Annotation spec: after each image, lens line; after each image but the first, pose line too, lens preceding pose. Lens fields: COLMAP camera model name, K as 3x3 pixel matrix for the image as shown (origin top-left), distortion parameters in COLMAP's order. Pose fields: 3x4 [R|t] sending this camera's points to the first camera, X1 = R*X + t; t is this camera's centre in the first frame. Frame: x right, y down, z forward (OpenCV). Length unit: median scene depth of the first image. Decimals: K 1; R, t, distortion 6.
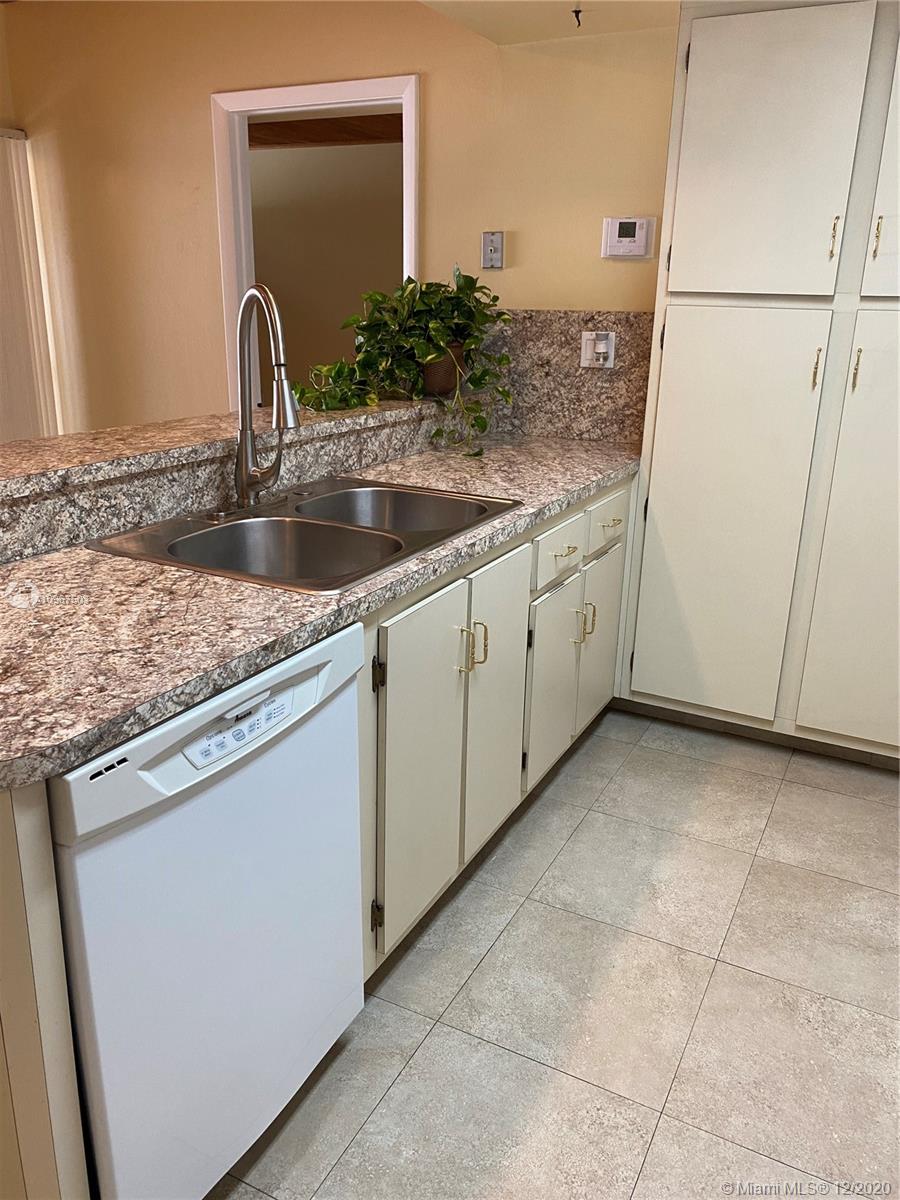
lens RADIAL K [[927.7, 0, 449.6], [0, 927.7, 592.9], [0, 0, 1]] dist [0.006818, 0.003175]
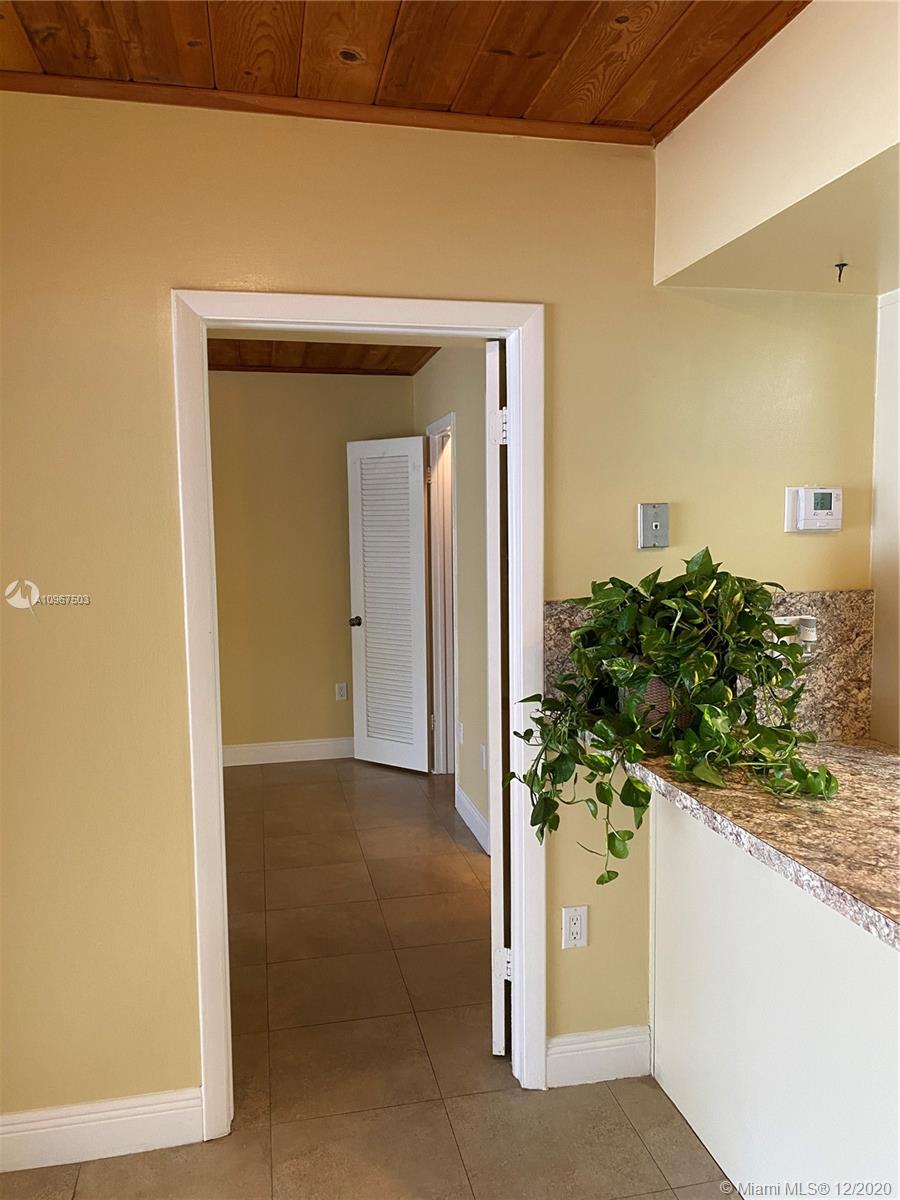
lens RADIAL K [[927.7, 0, 457.1], [0, 927.7, 603.9], [0, 0, 1]] dist [0.006818, 0.003175]
pose [[0.764993, -0.088092, 0.637986, -0.594509], [0.222562, 0.965732, -0.133522, -0.246745], [-0.604361, 0.244135, 0.758384, 0.546827]]
